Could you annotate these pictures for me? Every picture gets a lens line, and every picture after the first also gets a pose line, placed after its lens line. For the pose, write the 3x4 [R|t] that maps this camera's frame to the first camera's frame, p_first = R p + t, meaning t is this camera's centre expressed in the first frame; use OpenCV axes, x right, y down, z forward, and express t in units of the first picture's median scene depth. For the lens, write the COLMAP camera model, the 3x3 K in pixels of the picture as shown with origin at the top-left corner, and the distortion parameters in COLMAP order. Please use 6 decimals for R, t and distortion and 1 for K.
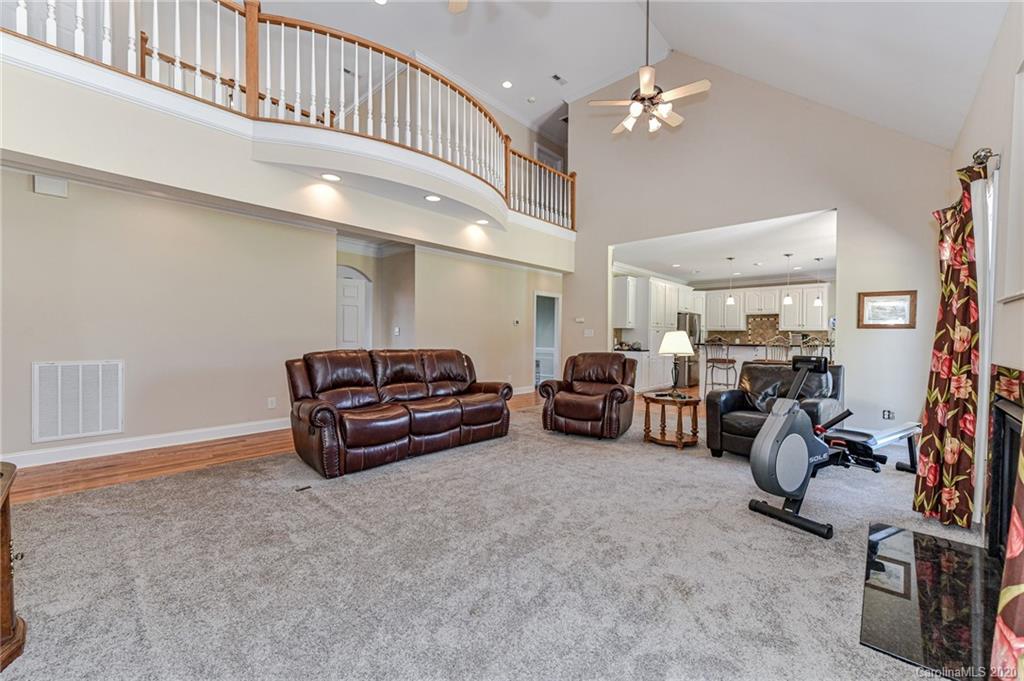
lens RADIAL K [[404.1, 0, 508.7], [0, 404.1, 337.1], [0, 0, 1]] dist [-0.000060, -0.000748]
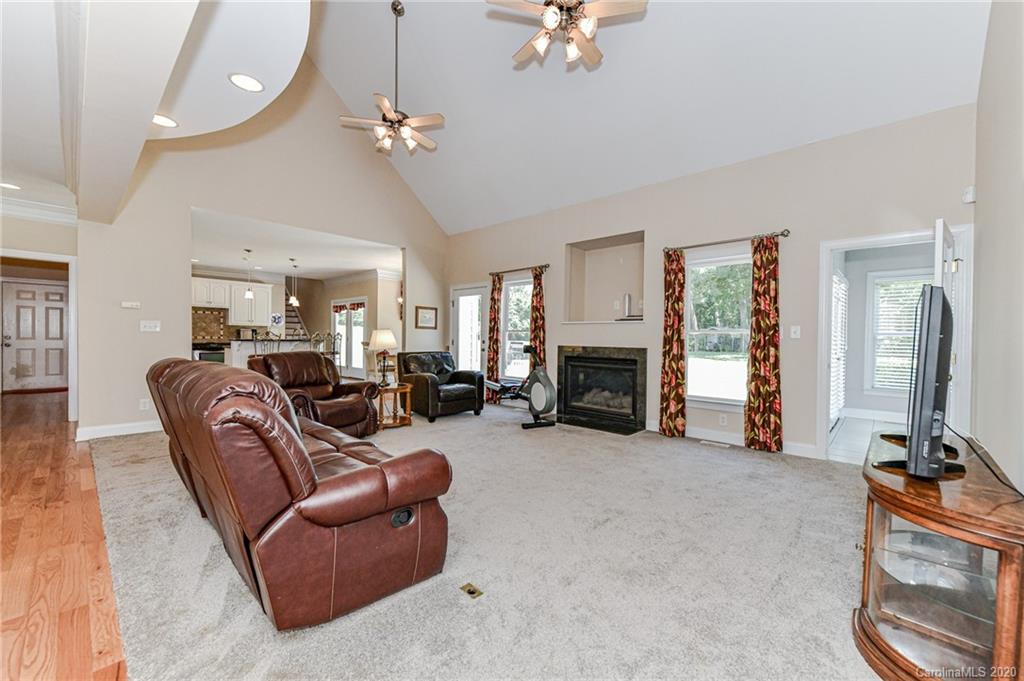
lens RADIAL K [[404.1, 0, 515.4], [0, 404.1, 341.3], [0, 0, 1]] dist [-0.000060, -0.000748]
pose [[-0.014474, -0.020003, 0.999695, -0.353334], [-0.010382, 0.999749, 0.019854, -0.003010], [-0.999841, -0.010091, -0.014678, 0.304270]]
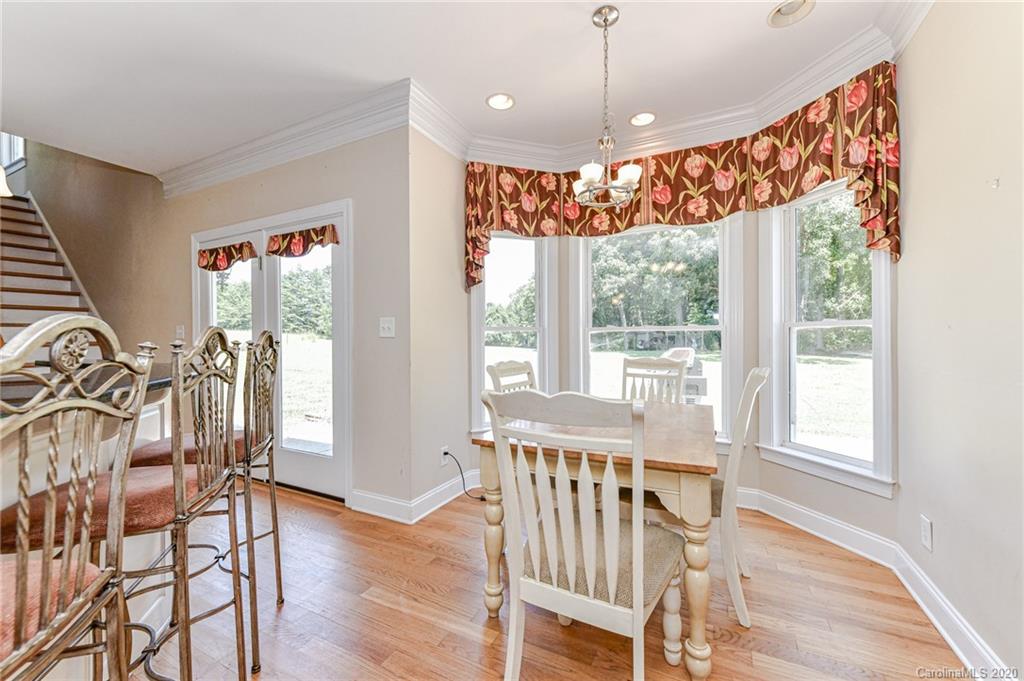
lens RADIAL K [[404.1, 0, 515.1], [0, 404.1, 341.7], [0, 0, 1]] dist [-0.000060, -0.000748]
pose [[-0.287966, -0.018948, 0.957453, 0.386697], [0.007909, 0.999723, 0.022164, 0.001599], [-0.957608, 0.013955, -0.287736, 0.647155]]
